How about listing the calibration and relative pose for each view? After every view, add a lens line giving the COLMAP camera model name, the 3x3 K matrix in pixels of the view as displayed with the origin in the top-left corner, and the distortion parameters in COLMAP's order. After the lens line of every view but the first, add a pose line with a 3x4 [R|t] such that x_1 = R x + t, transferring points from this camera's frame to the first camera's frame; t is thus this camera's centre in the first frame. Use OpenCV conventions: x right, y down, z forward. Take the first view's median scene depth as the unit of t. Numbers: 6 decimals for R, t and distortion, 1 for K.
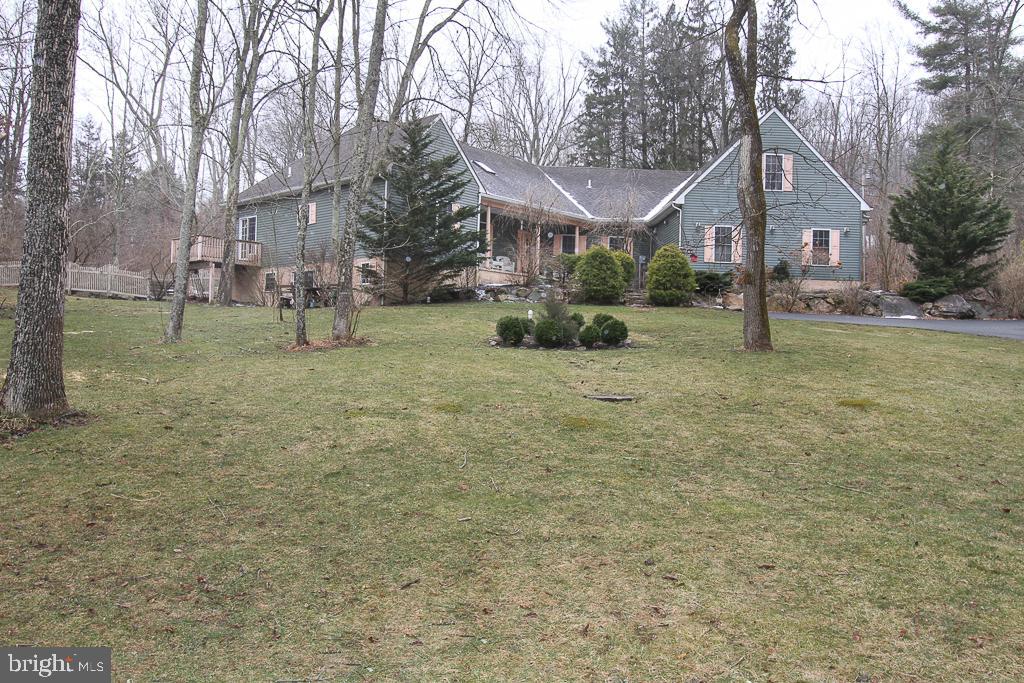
lens RADIAL K [[864.8, 0, 515.7], [0, 864.8, 339.4], [0, 0, 1]] dist [0.003642, 0.004027]
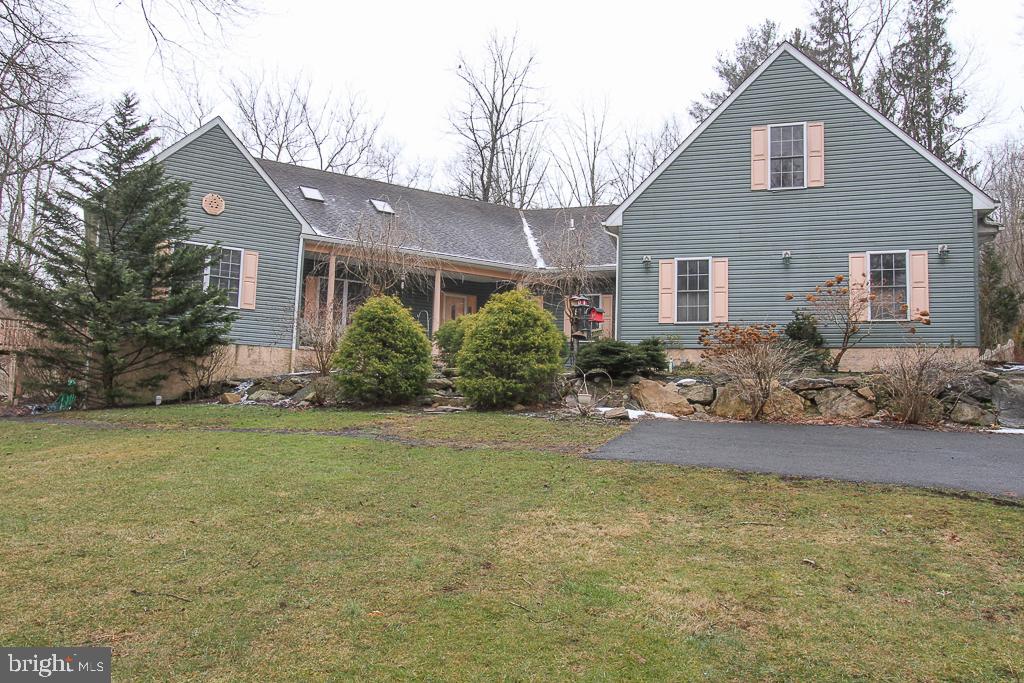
lens RADIAL K [[749.1, 0, 512.5], [0, 749.1, 350.0], [0, 0, 1]] dist [-0.011801, 0.020642]
pose [[0.948239, -0.032728, -0.315868, 0.267695], [0.005054, 0.996104, -0.088038, -0.028399], [0.317518, 0.081885, 0.944710, 0.485602]]
